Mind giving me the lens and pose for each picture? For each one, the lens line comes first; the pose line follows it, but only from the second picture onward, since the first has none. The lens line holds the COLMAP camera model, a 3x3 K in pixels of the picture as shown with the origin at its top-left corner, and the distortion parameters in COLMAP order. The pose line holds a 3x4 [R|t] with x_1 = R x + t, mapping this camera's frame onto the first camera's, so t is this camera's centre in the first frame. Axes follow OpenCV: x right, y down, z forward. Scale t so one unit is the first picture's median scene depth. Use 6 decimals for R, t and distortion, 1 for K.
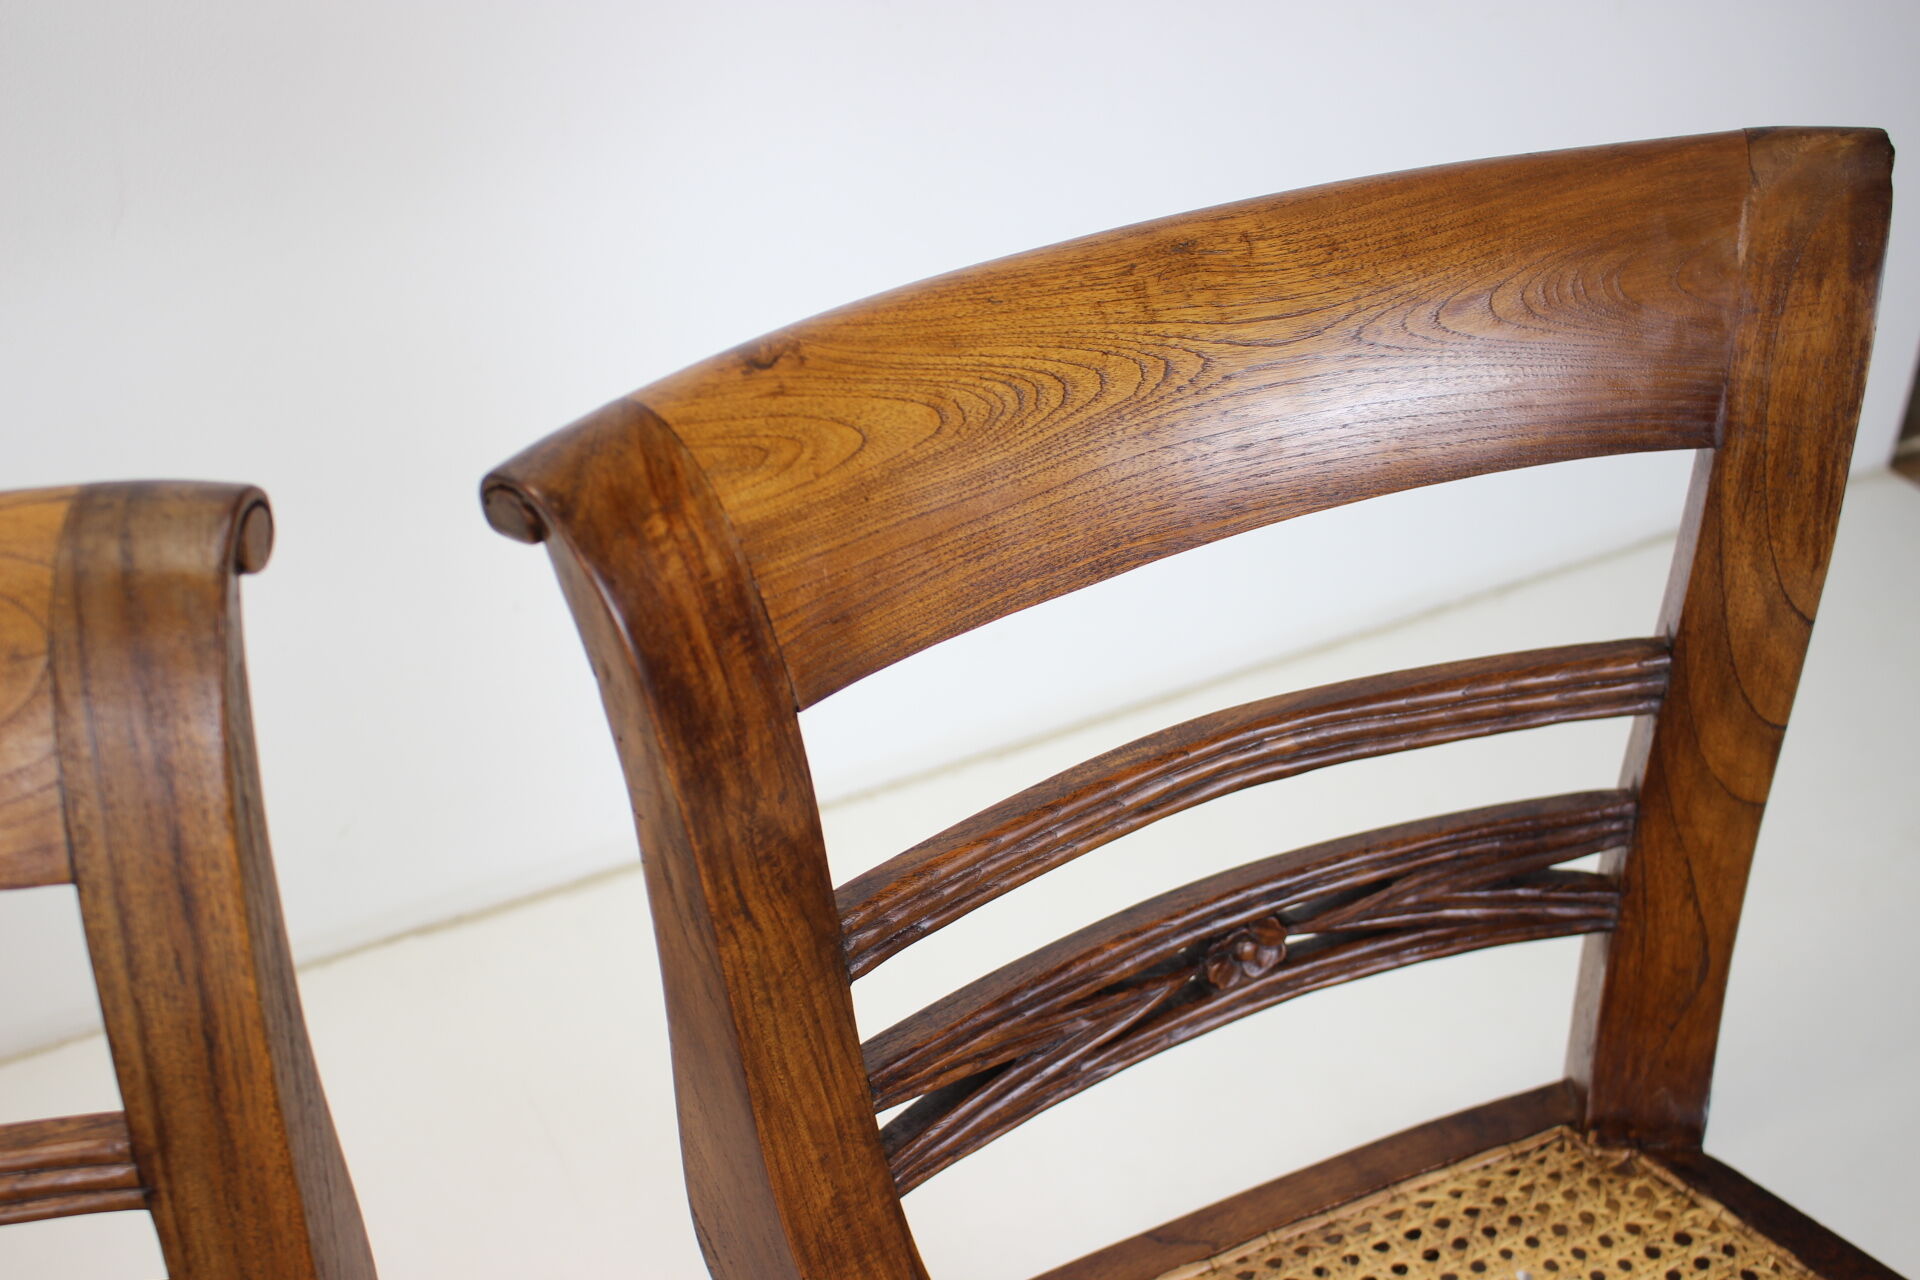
lens RADIAL K [[2224.6, 0, 960.0], [0, 2224.6, 640.0], [0, 0, 1]] dist [-0.101379, 0.038592]
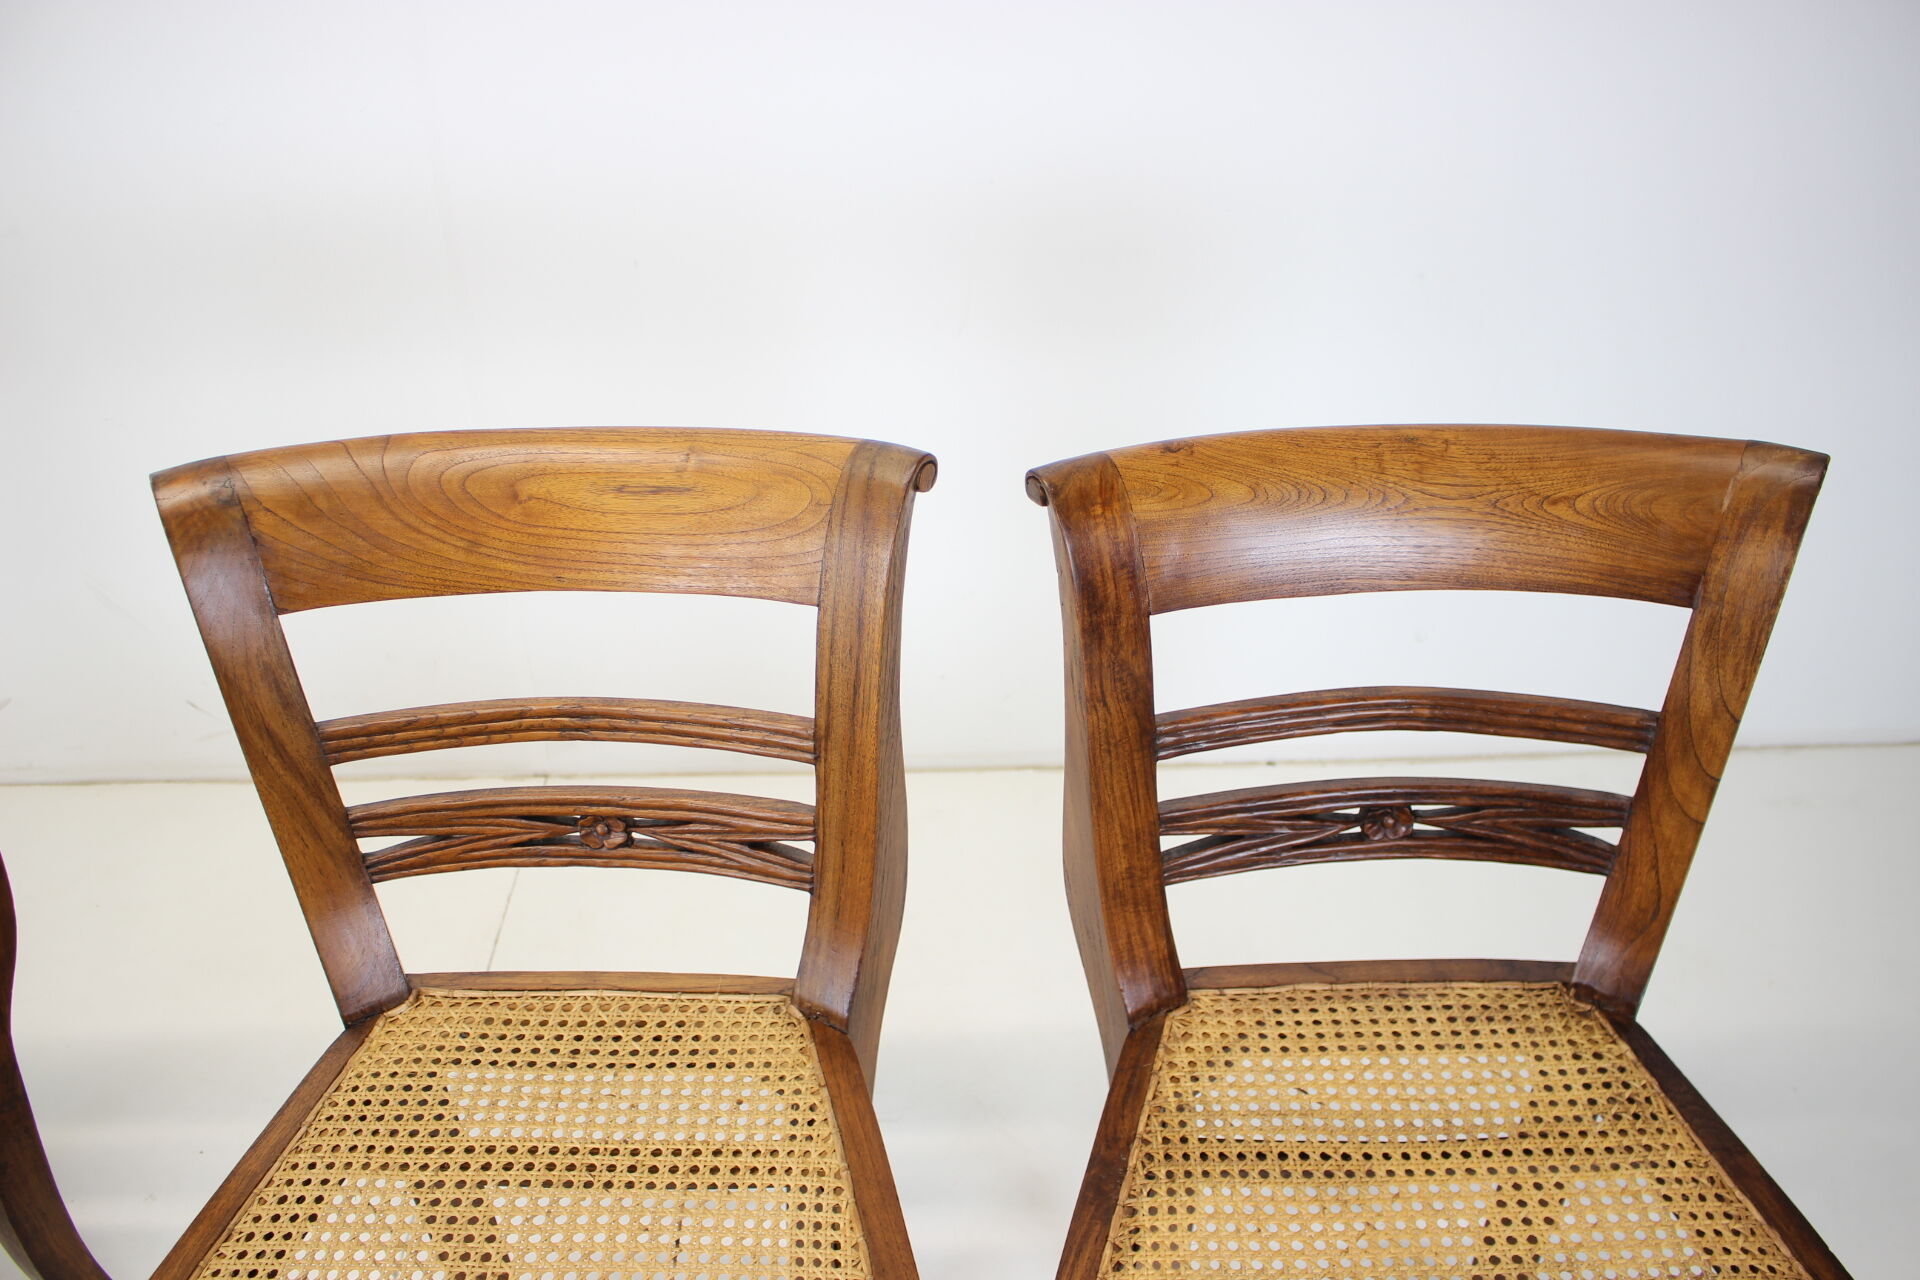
lens RADIAL K [[1640.5, 0, 960.0], [0, 1640.5, 640.0], [0, 0, 1]] dist [-0.144864, 0.119655]
pose [[0.905119, 0.237143, -0.352879, 0.272809], [-0.245489, 0.969158, 0.021627, 0.056925], [0.347124, 0.067052, 0.935419, -0.437952]]
